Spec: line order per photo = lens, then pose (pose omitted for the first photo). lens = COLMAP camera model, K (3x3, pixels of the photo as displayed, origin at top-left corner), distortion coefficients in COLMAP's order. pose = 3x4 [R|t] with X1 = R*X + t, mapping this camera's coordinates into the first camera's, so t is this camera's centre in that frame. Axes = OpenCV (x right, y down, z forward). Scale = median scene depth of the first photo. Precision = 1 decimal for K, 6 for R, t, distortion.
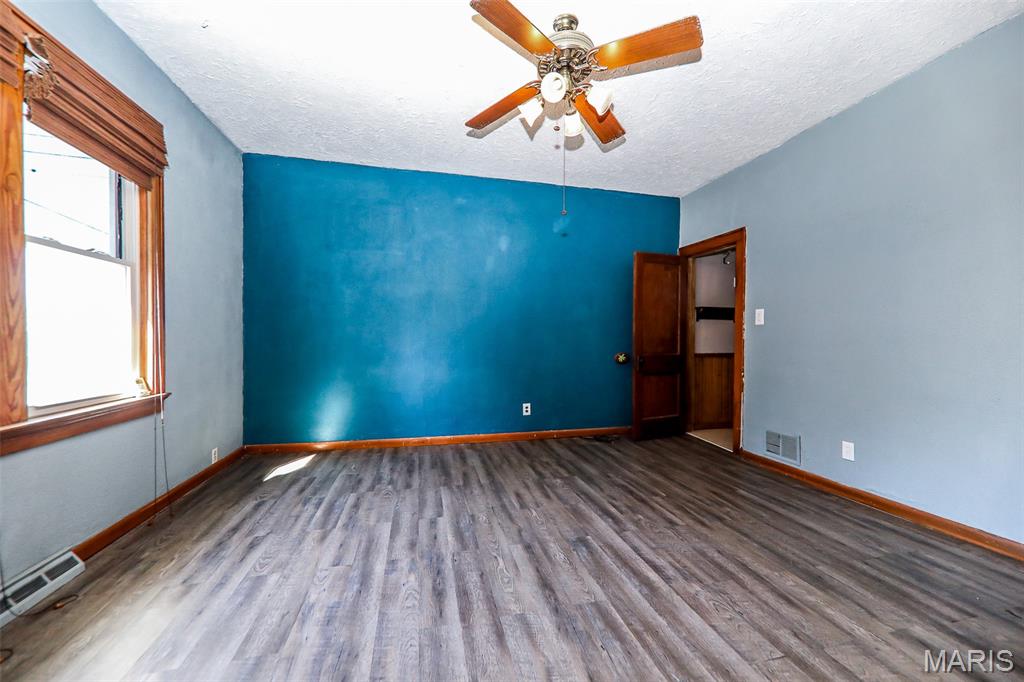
lens RADIAL K [[379.7, 0, 513.8], [0, 379.7, 342.0], [0, 0, 1]] dist [0.007442, -0.004565]
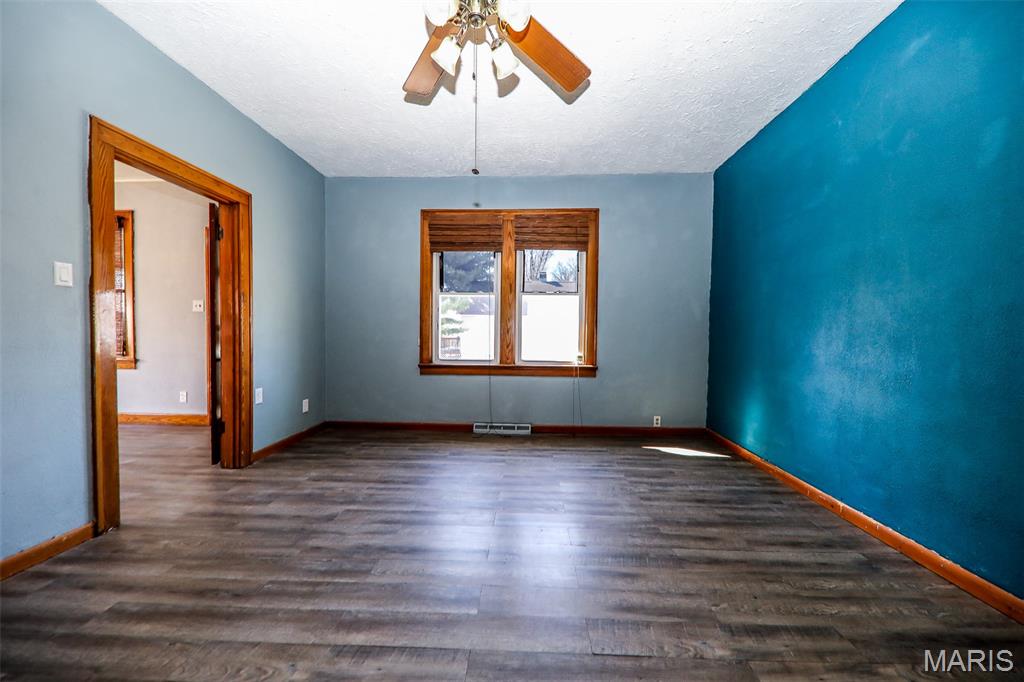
lens RADIAL K [[354.3, 0, 515.1], [0, 354.3, 342.9], [0, 0, 1]] dist [0.007189, -0.003999]
pose [[-0.249810, 0.019236, -0.968104, 0.650669], [-0.019781, 0.999493, 0.024964, 0.003418], [0.968093, 0.025387, -0.249303, 0.994490]]
